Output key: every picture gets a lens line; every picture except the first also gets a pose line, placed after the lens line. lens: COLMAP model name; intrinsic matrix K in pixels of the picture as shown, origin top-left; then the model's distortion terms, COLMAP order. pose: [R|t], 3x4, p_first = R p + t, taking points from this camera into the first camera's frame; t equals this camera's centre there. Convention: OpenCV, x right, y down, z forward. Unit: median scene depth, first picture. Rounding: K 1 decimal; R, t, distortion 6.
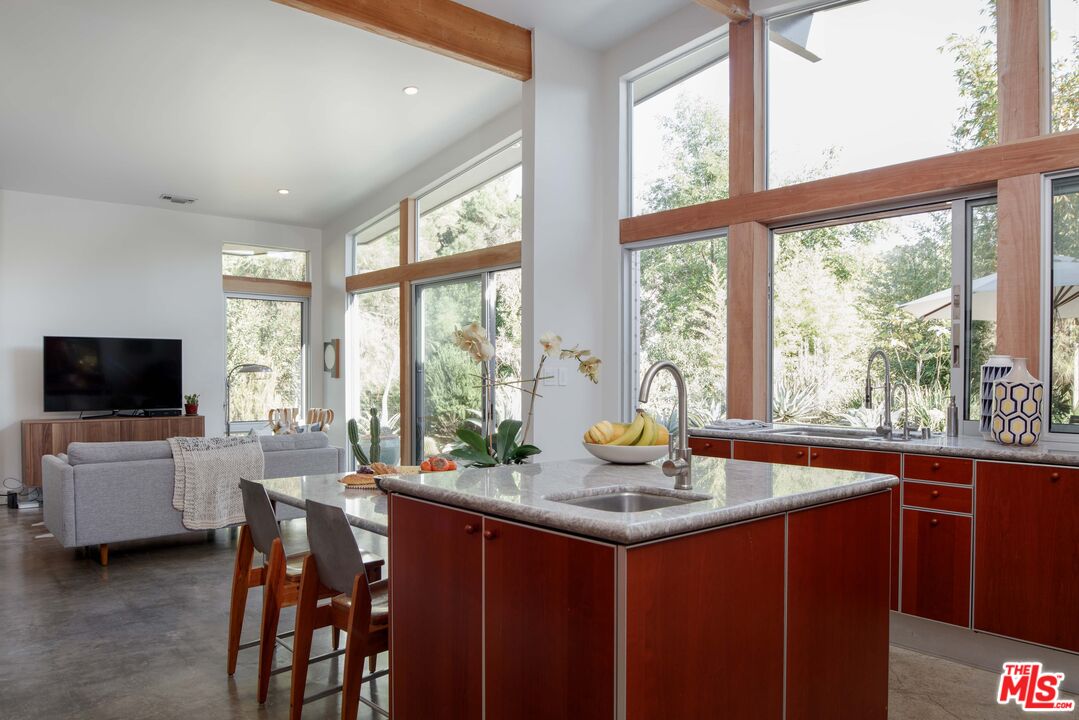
lens RADIAL K [[765.2, 0, 542.1], [0, 765.2, 384.3], [0, 0, 1]] dist [0.004035, -0.055085]
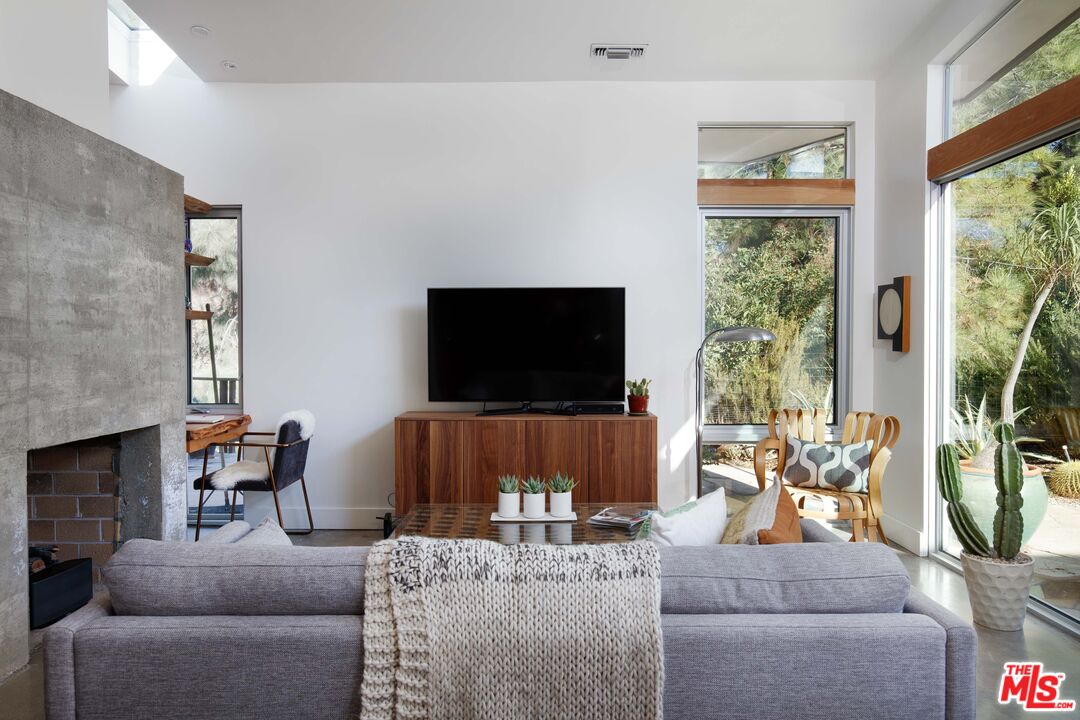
lens RADIAL K [[715.8, 0, 519.1], [0, 715.8, 362.3], [0, 0, 1]] dist [-0.001077, -0.000872]
pose [[0.743533, 0.012503, -0.668582, -0.155571], [-0.005915, 0.999909, 0.012121, -0.006124], [0.668673, -0.005057, 0.743540, 0.524688]]
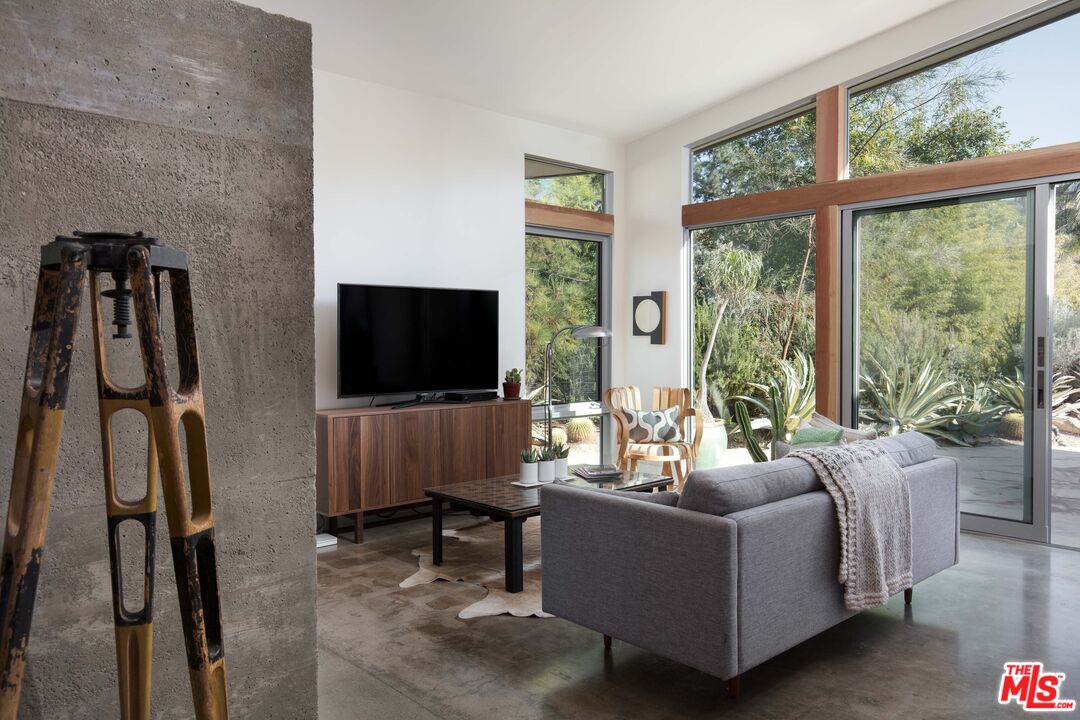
lens RADIAL K [[790.0, 0, 569.0], [0, 790.0, 357.8], [0, 0, 1]] dist [0.004021, 0.000804]
pose [[0.999189, -0.005258, 0.039924, -0.436682], [0.004908, 0.999949, 0.008836, -0.003039], [-0.039968, -0.008633, 0.999164, 0.278243]]
